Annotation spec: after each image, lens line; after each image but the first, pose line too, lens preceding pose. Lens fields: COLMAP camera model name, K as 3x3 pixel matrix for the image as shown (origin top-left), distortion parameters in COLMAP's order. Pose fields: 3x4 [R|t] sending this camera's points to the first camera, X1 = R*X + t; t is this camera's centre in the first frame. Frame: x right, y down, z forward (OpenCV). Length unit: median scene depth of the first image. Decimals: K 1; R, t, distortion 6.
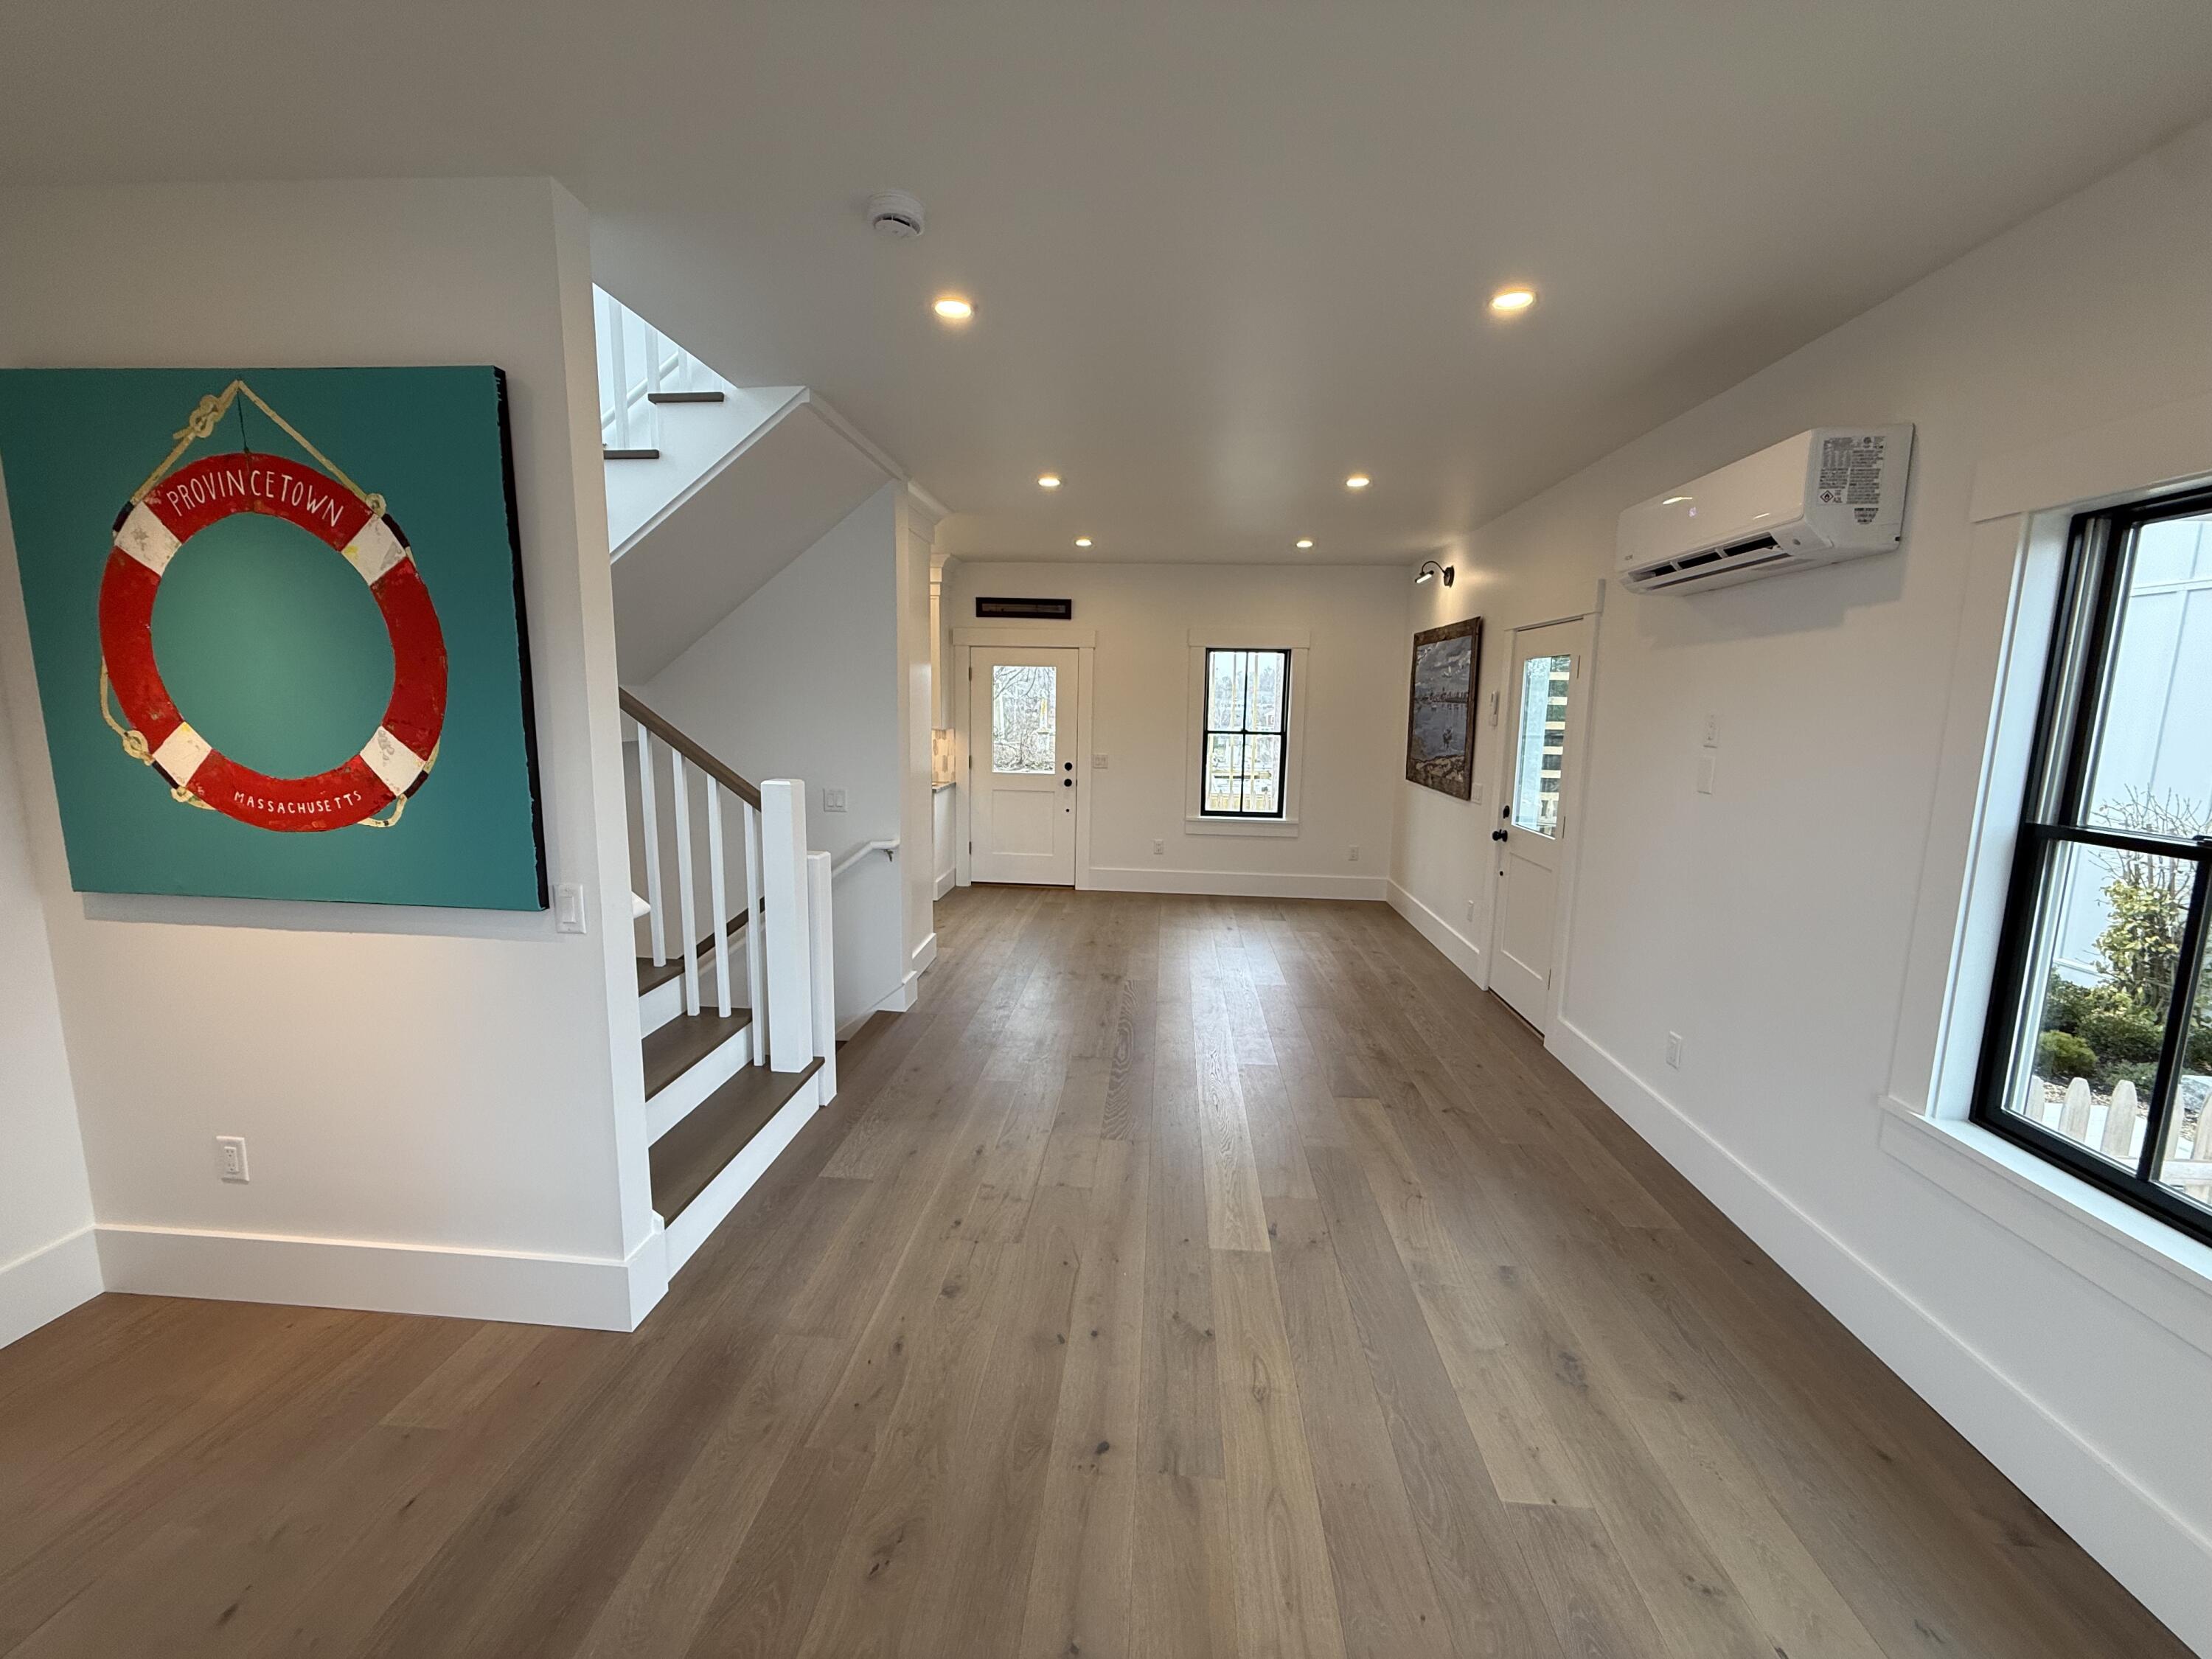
lens RADIAL K [[885.4, 0, 1095.4], [0, 885.4, 832.6], [0, 0, 1]] dist [-0.001723, 0.000508]
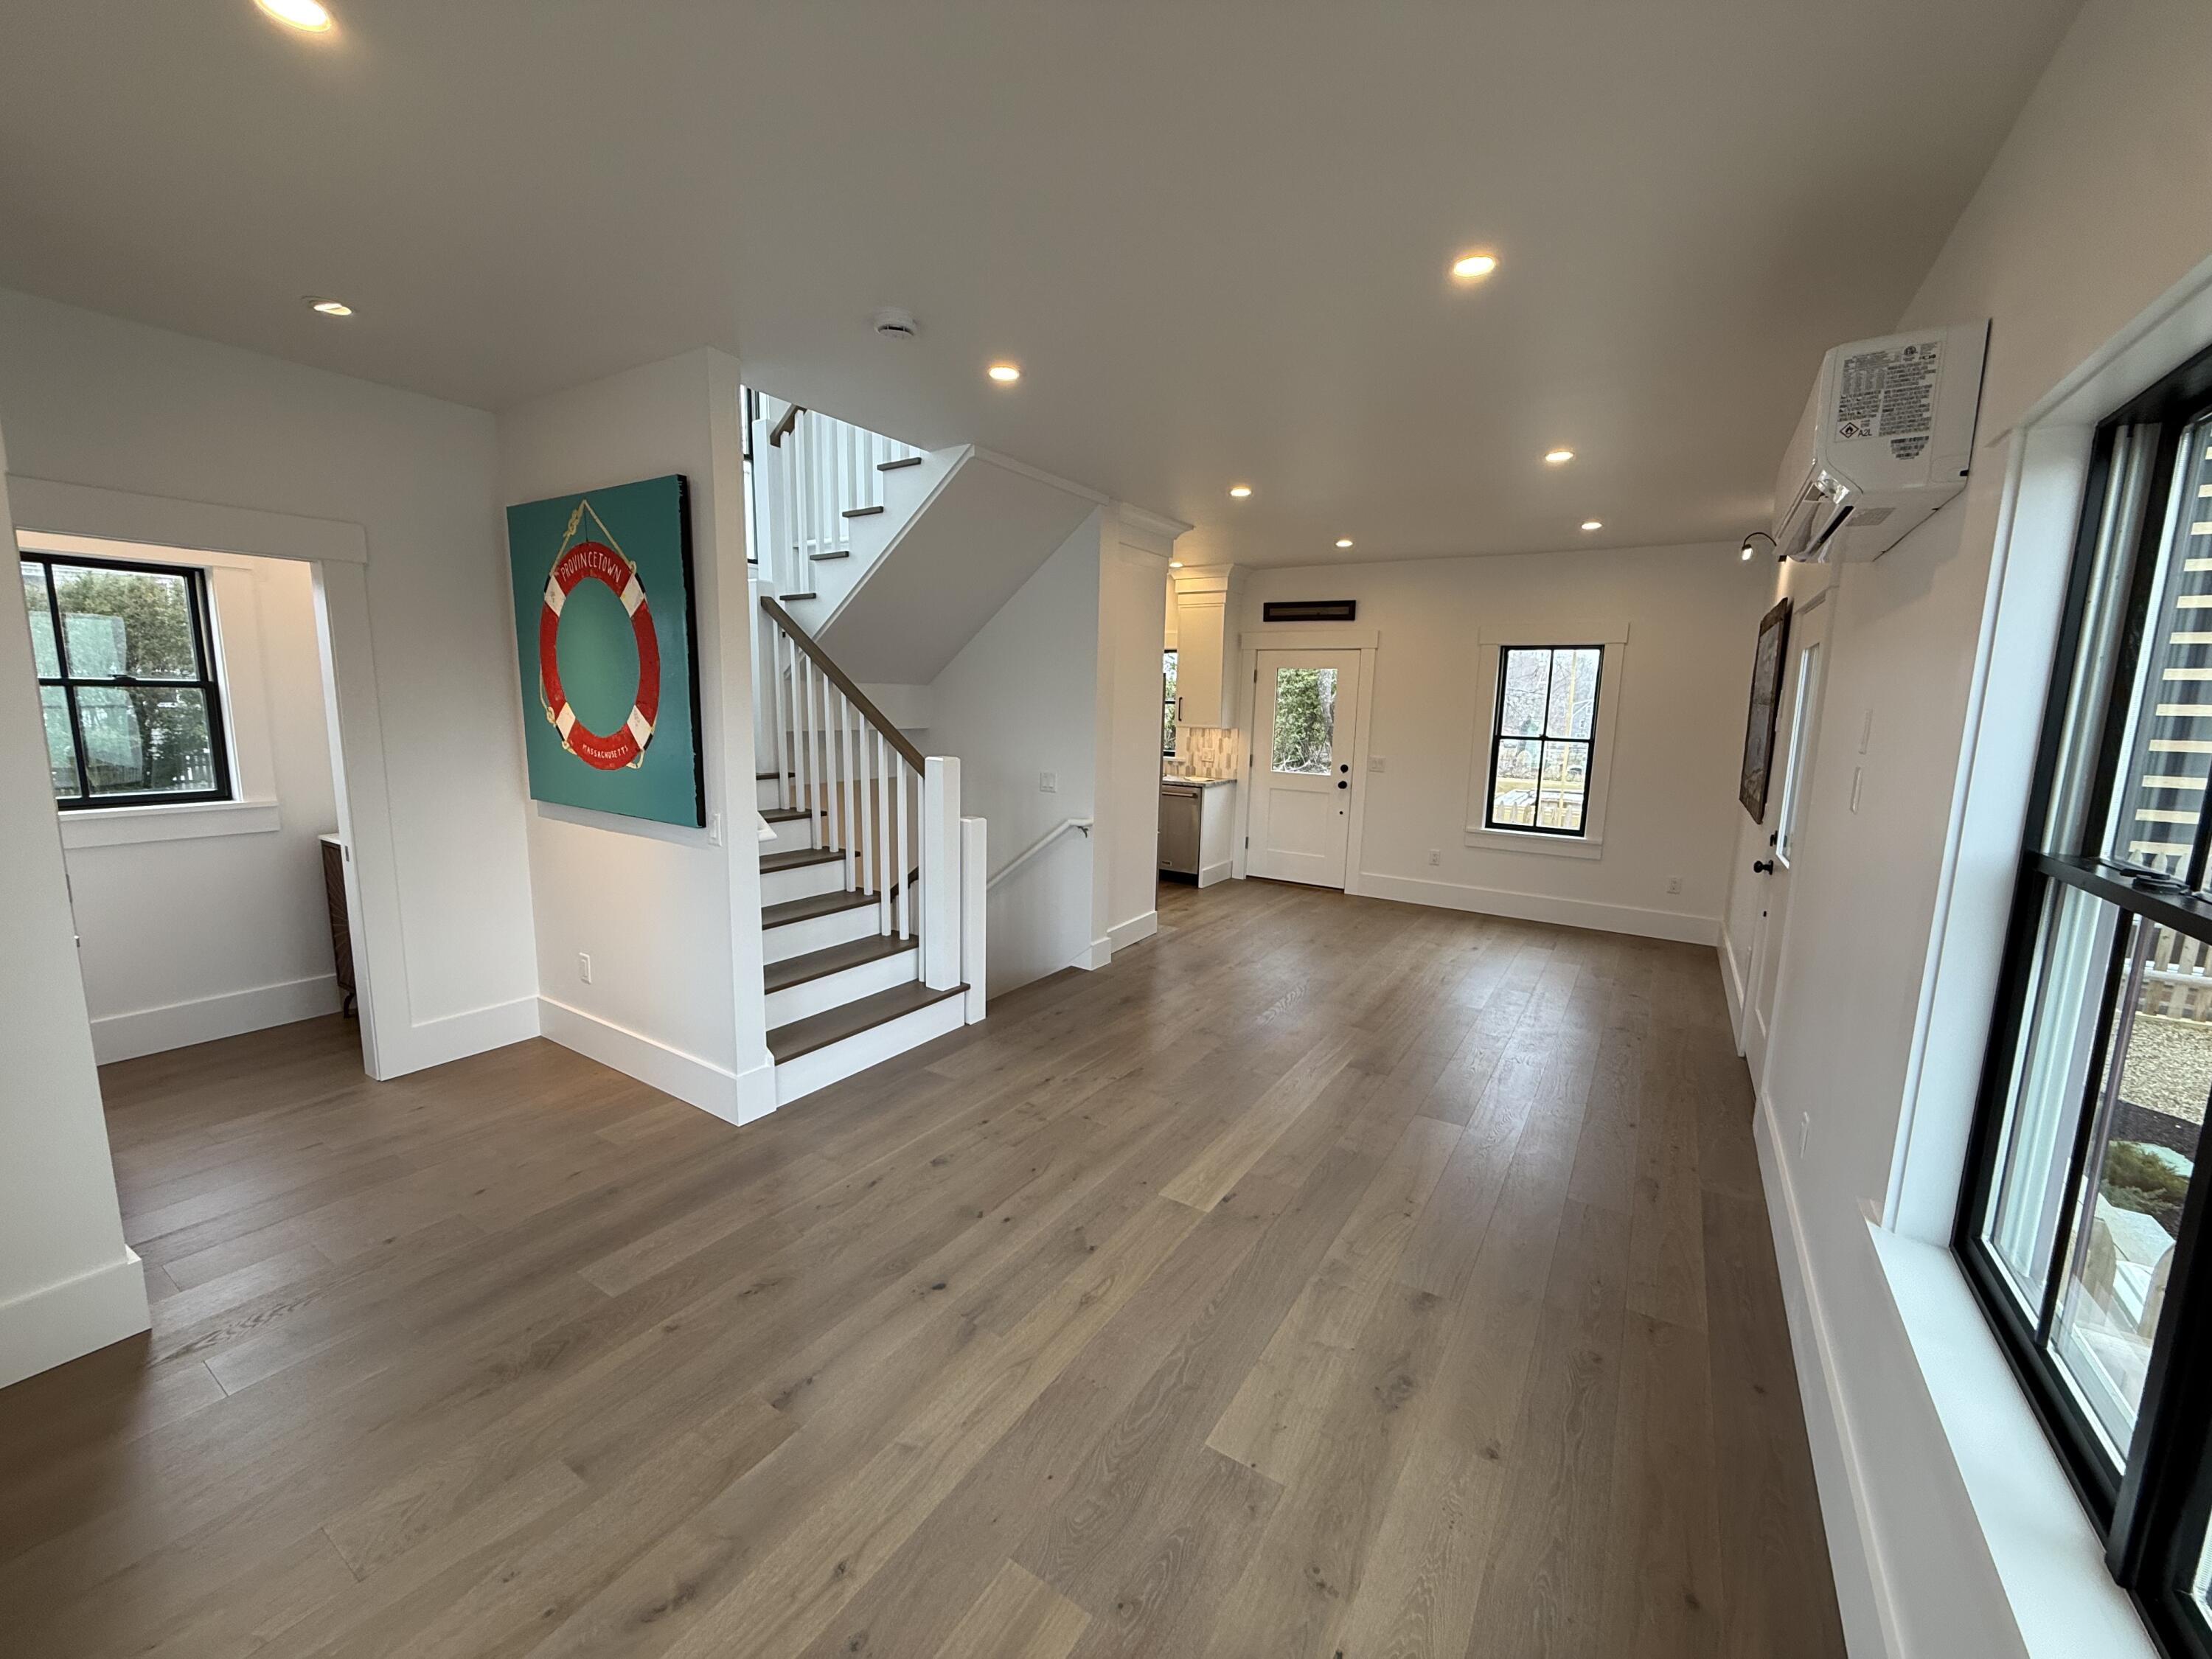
lens RADIAL K [[885.4, 0, 1100.6], [0, 885.4, 833.9], [0, 0, 1]] dist [-0.001723, 0.000508]
pose [[0.876481, 0.075765, -0.475437, 0.644905], [-0.079319, 0.996769, 0.012616, 0.022940], [0.474857, 0.026654, 0.879659, -0.003827]]
